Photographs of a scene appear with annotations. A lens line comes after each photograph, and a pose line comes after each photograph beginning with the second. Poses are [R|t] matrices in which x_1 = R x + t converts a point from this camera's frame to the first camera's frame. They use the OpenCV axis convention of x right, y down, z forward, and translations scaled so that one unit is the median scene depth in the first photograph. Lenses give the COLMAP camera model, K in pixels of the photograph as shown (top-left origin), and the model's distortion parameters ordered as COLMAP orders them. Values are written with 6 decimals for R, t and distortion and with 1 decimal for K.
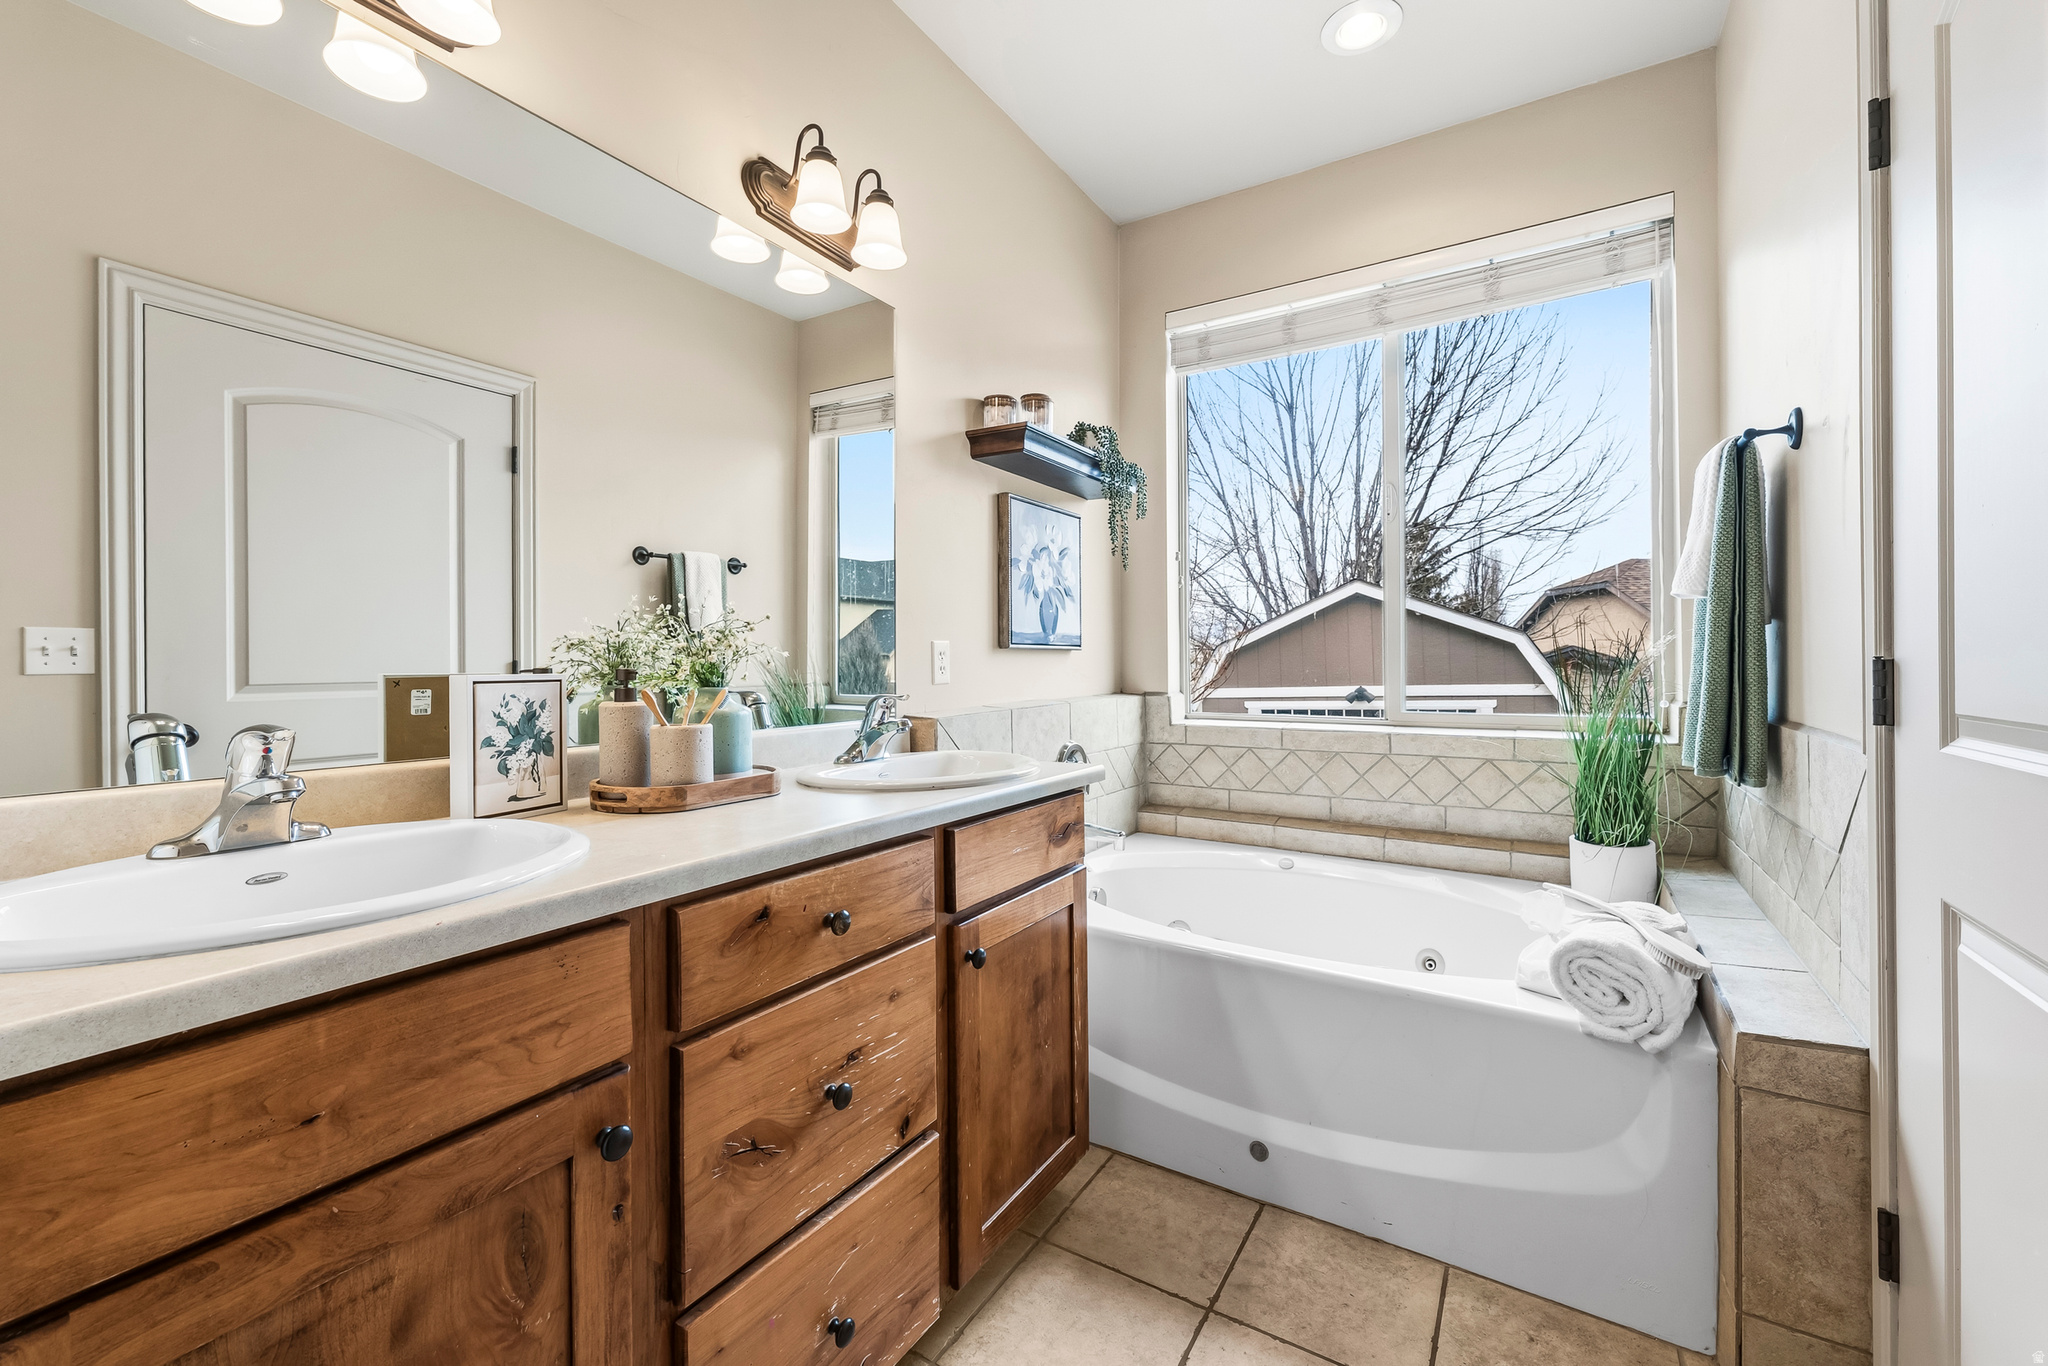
lens RADIAL K [[839.2, 0, 1027.7], [0, 839.2, 671.8], [0, 0, 1]] dist [-0.001112, -0.000304]
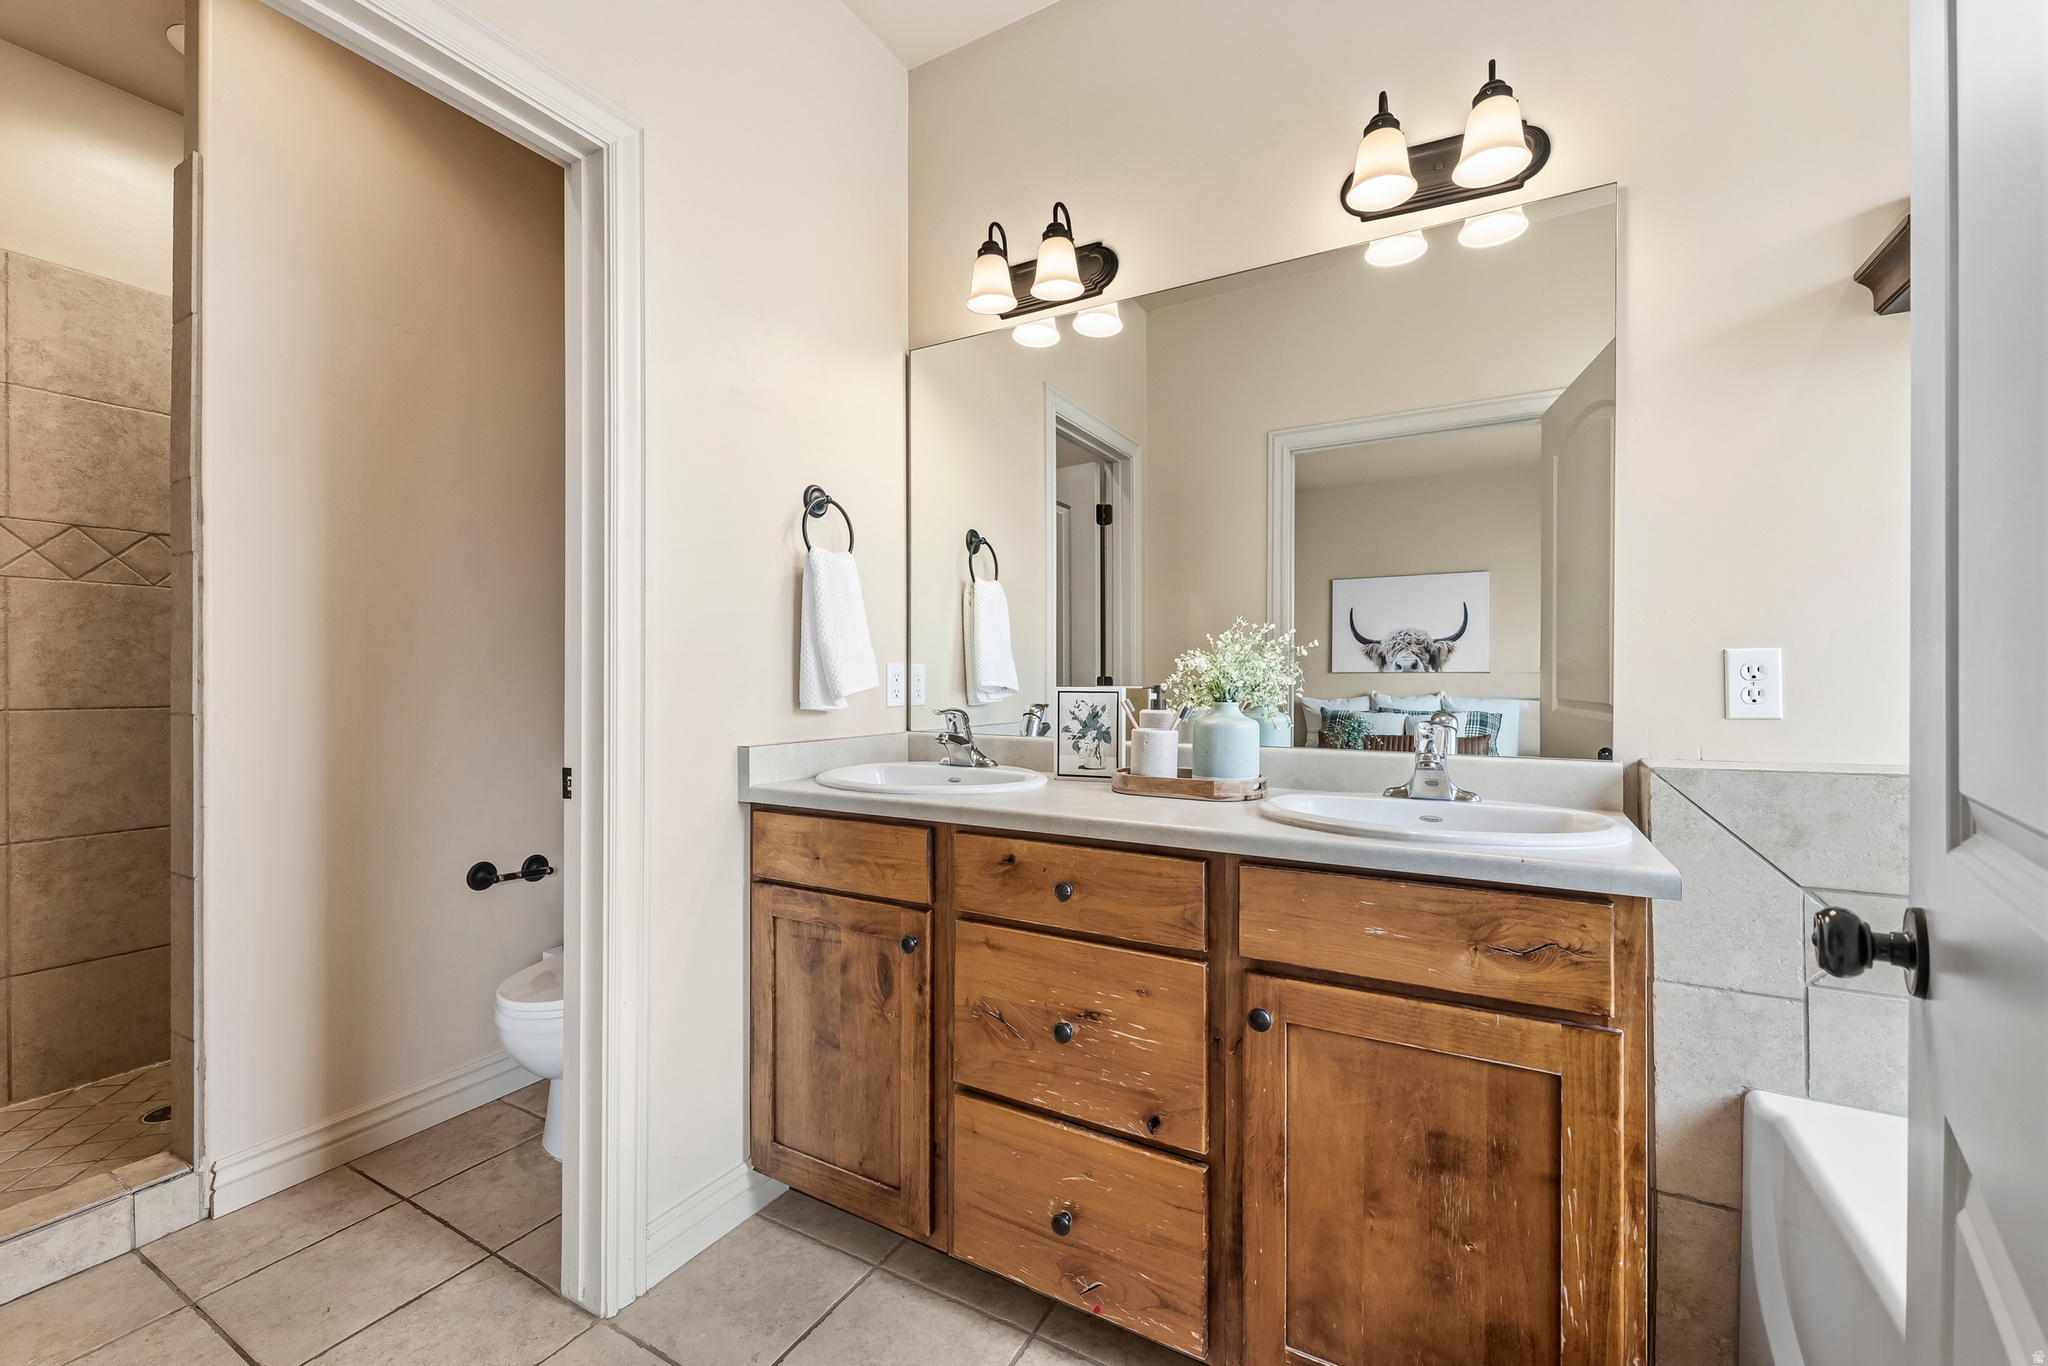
lens RADIAL K [[839.2, 0, 1029.0], [0, 839.2, 676.5], [0, 0, 1]] dist [-0.001112, -0.000304]
pose [[0.040724, 0.004655, -0.999160, 0.952223], [-0.015662, 0.999869, 0.004020, -0.022672], [0.999048, 0.015485, 0.040791, 0.840837]]
